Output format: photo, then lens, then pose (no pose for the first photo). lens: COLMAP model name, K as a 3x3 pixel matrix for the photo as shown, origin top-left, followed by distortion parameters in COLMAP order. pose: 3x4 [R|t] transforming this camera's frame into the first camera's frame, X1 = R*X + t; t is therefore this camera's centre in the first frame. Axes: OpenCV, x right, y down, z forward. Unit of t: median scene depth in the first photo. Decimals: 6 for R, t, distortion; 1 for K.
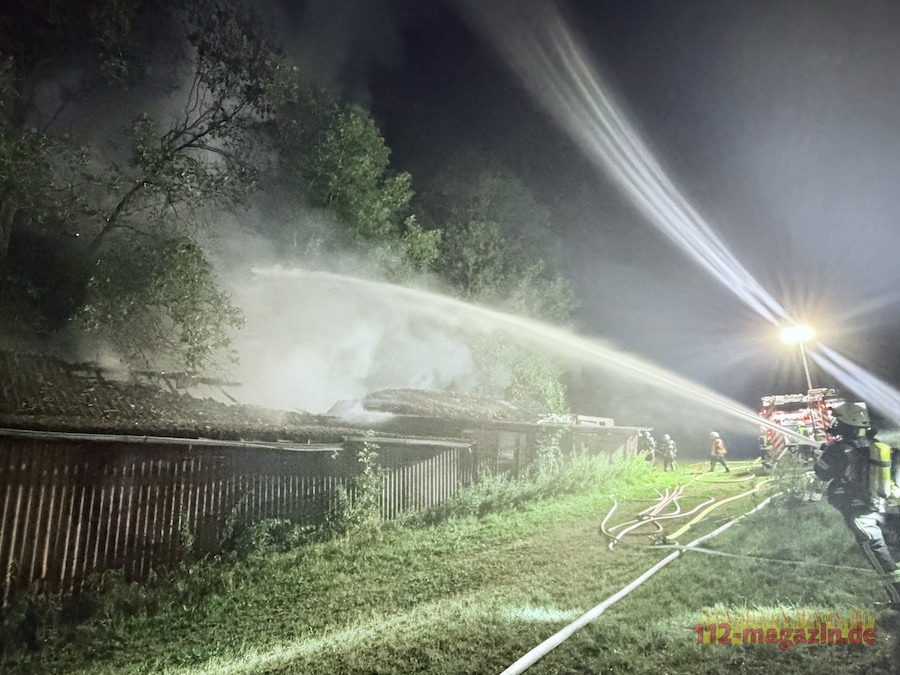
lens RADIAL K [[551.3, 0, 450.0], [0, 551.3, 337.5], [0, 0, 1]] dist [0.003539, 0.000278]
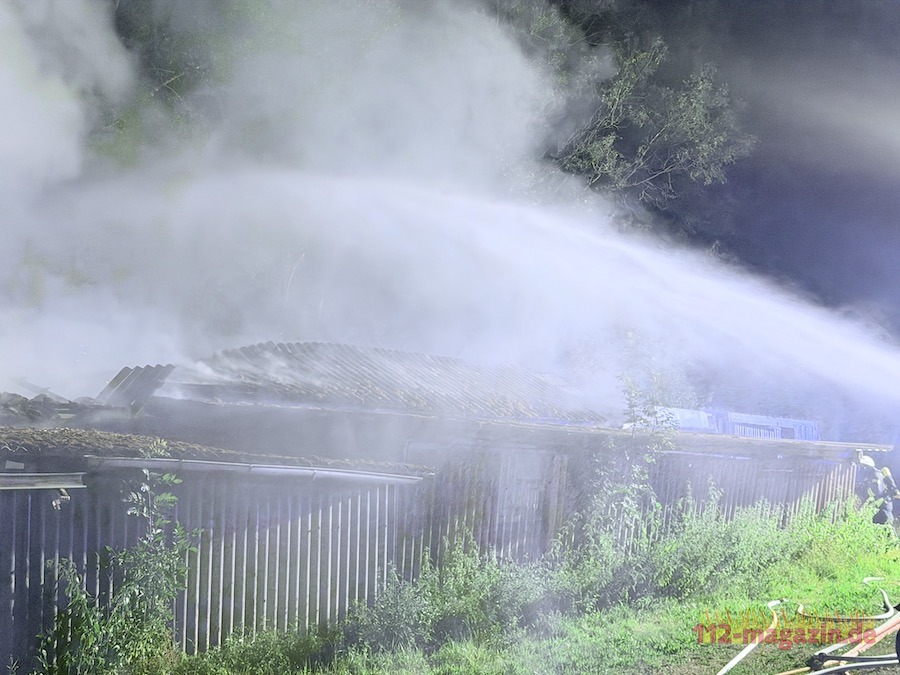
lens RADIAL K [[1259.1, 0, 446.6], [0, 1259.1, 339.8], [0, 0, 1]] dist [0.190871, -0.400891]
pose [[0.999639, 0.015312, -0.022097, 0.089110], [-0.013303, 0.996001, 0.088350, 0.005412], [0.023361, -0.088024, 0.995844, 0.059919]]
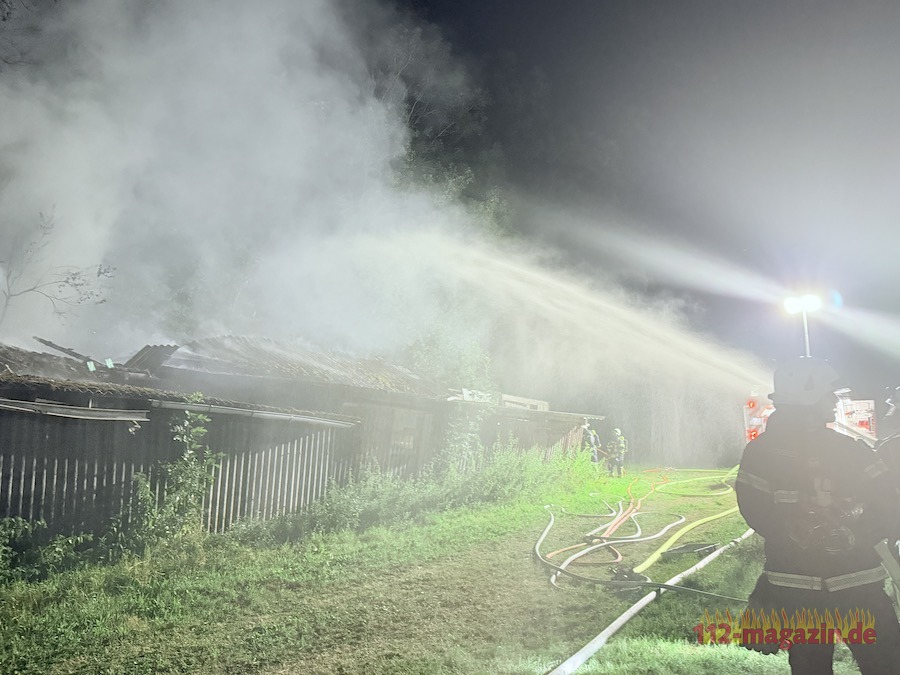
lens RADIAL K [[776.1, 0, 452.8], [0, 776.1, 334.5], [0, 0, 1]] dist [0.169133, -0.346351]
pose [[0.983092, 0.073582, 0.167676, -0.012239], [-0.084955, 0.994473, 0.061685, 0.020954], [-0.162211, -0.074887, 0.983910, 0.067642]]
